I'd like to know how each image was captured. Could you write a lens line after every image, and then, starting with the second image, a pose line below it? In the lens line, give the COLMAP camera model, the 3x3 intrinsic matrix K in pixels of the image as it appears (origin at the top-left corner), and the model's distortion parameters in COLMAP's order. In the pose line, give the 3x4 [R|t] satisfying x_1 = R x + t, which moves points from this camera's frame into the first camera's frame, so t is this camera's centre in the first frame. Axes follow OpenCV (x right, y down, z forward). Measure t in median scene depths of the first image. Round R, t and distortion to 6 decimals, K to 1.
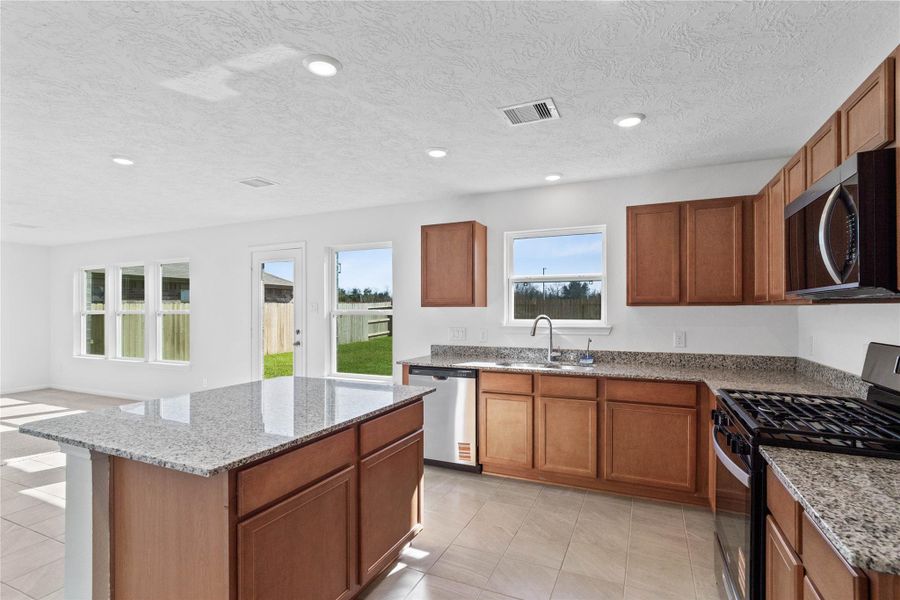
lens RADIAL K [[439.2, 0, 453.9], [0, 439.2, 304.3], [0, 0, 1]] dist [-0.000762, -0.000034]
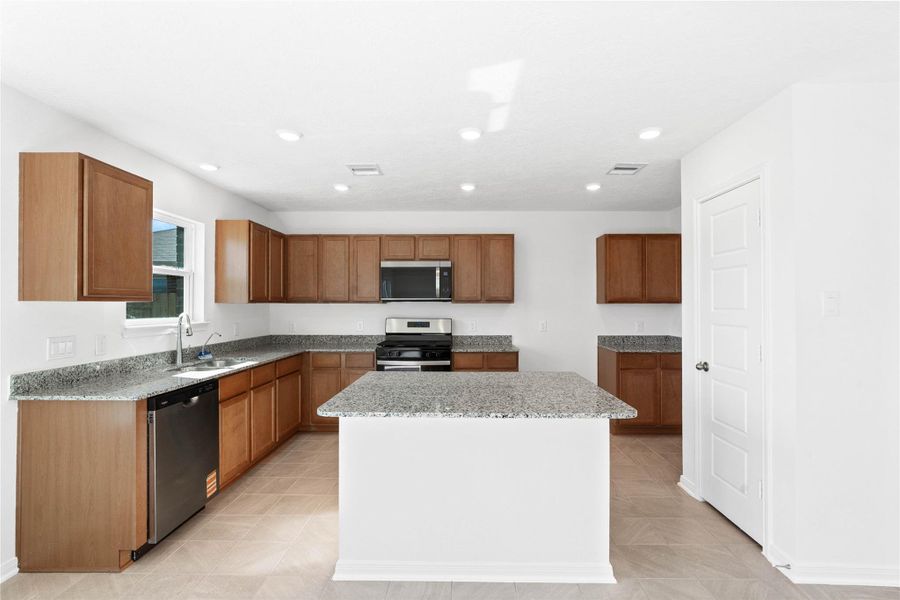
lens RADIAL K [[439.2, 0, 453.9], [0, 439.2, 304.3], [0, 0, 1]] dist [-0.000762, -0.000034]
pose [[-0.390394, 0.000077, 0.920648, -0.999929], [-0.015591, 0.999856, -0.006695, 0.006575], [-0.920516, -0.016967, -0.390336, 1.021515]]
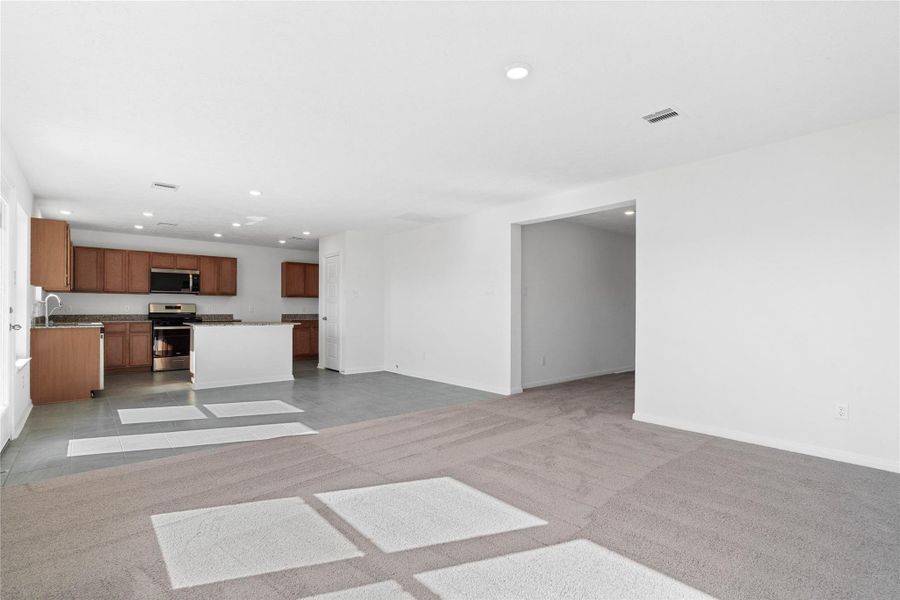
lens RADIAL K [[448.8, 0, 446.4], [0, 448.8, 306.9], [0, 0, 1]] dist [-0.002333, -0.000171]
pose [[-0.893186, -0.001084, 0.449686, -2.159608], [-0.012119, 0.999692, -0.021661, 0.106376], [-0.449524, -0.024797, -0.892924, 2.188891]]
